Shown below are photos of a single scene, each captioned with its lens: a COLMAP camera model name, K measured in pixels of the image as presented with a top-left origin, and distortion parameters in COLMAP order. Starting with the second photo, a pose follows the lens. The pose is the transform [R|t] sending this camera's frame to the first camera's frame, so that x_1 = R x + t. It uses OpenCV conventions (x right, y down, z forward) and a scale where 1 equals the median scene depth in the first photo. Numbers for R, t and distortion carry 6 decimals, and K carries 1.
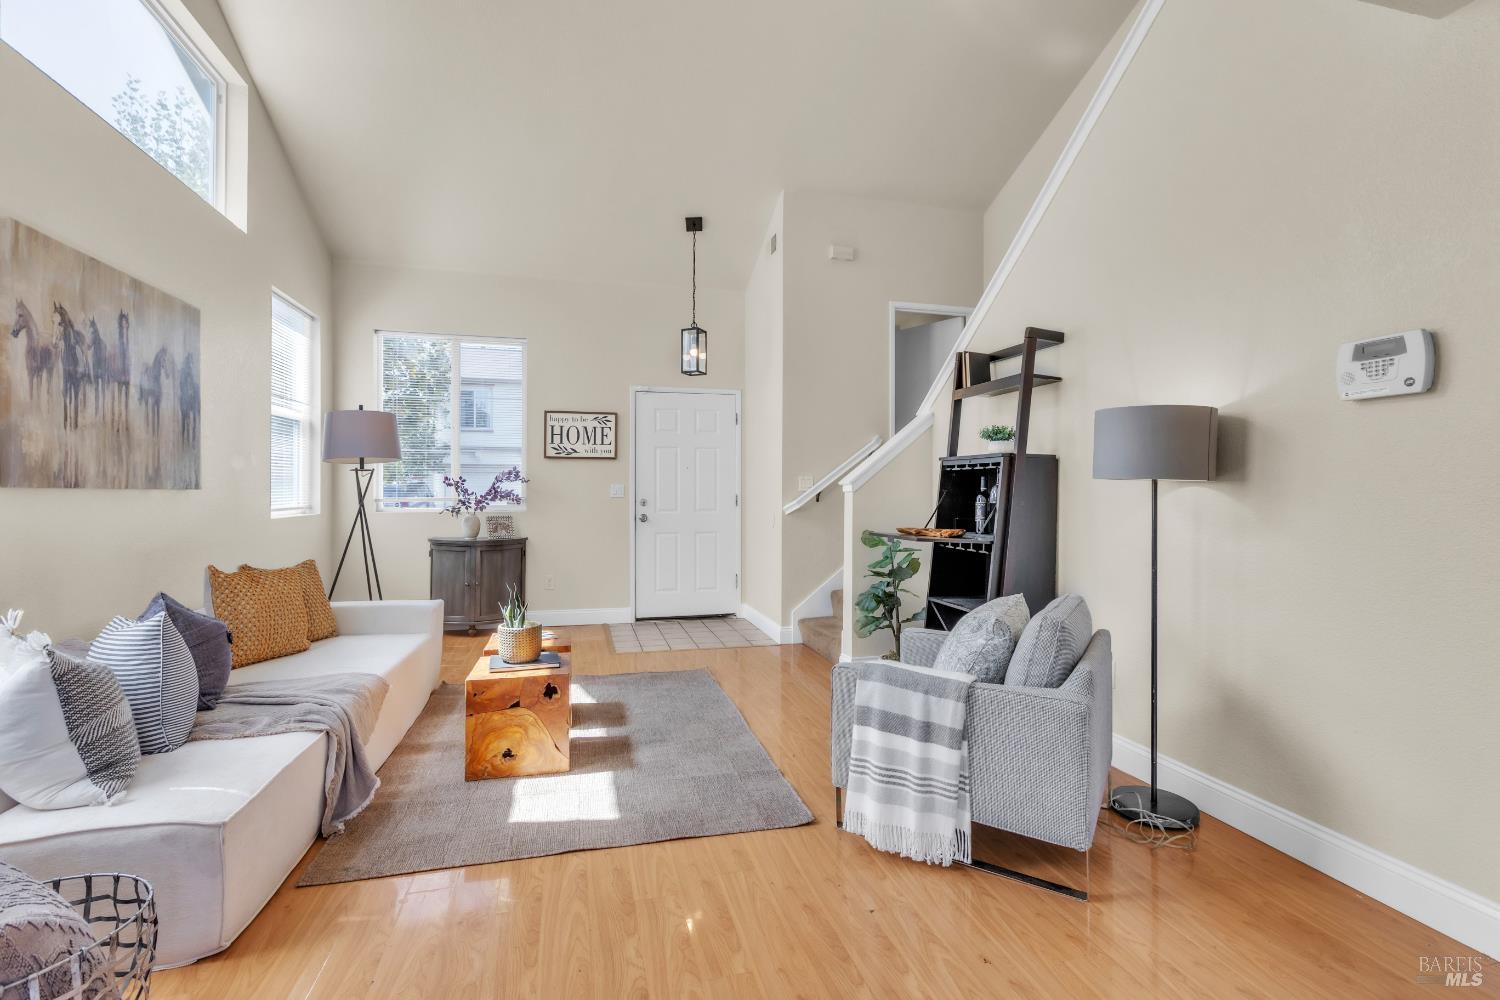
lens RADIAL K [[682.8, 0, 739.8], [0, 682.8, 489.7], [0, 0, 1]] dist [0.000612, 0.000037]
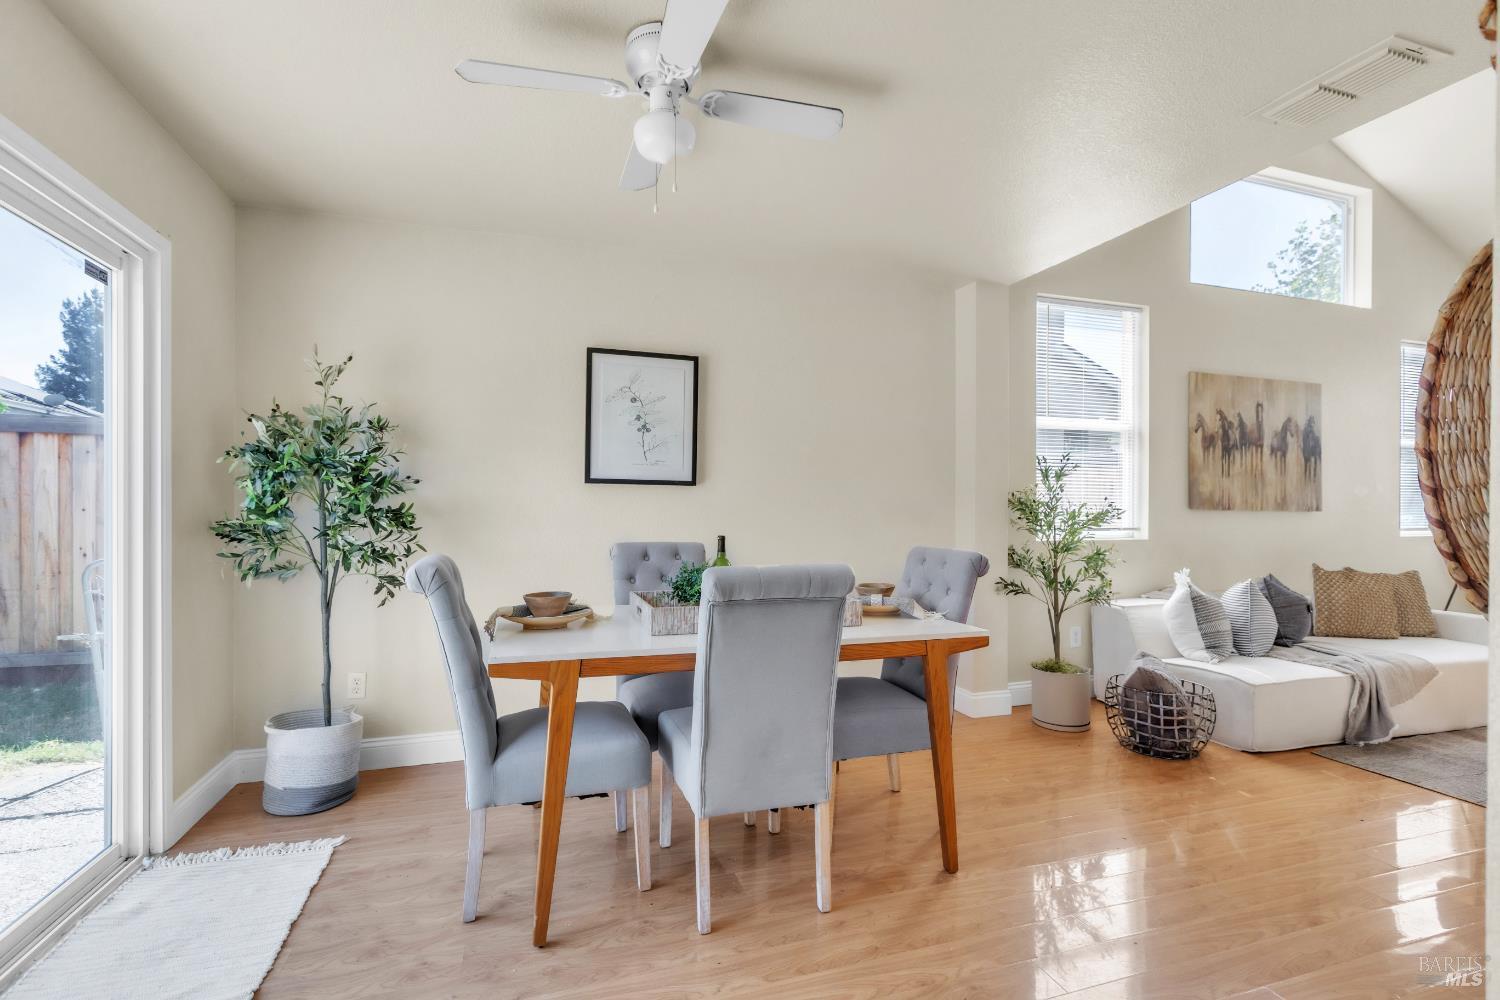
lens RADIAL K [[687.3, 0, 747.7], [0, 687.3, 503.2], [0, 0, 1]] dist [0.000383, 0.000022]
pose [[0.073683, -0.009003, -0.997241, 0.664923], [-0.005419, 0.999941, -0.009428, 0.002844], [0.997267, 0.006099, 0.073629, -0.349737]]
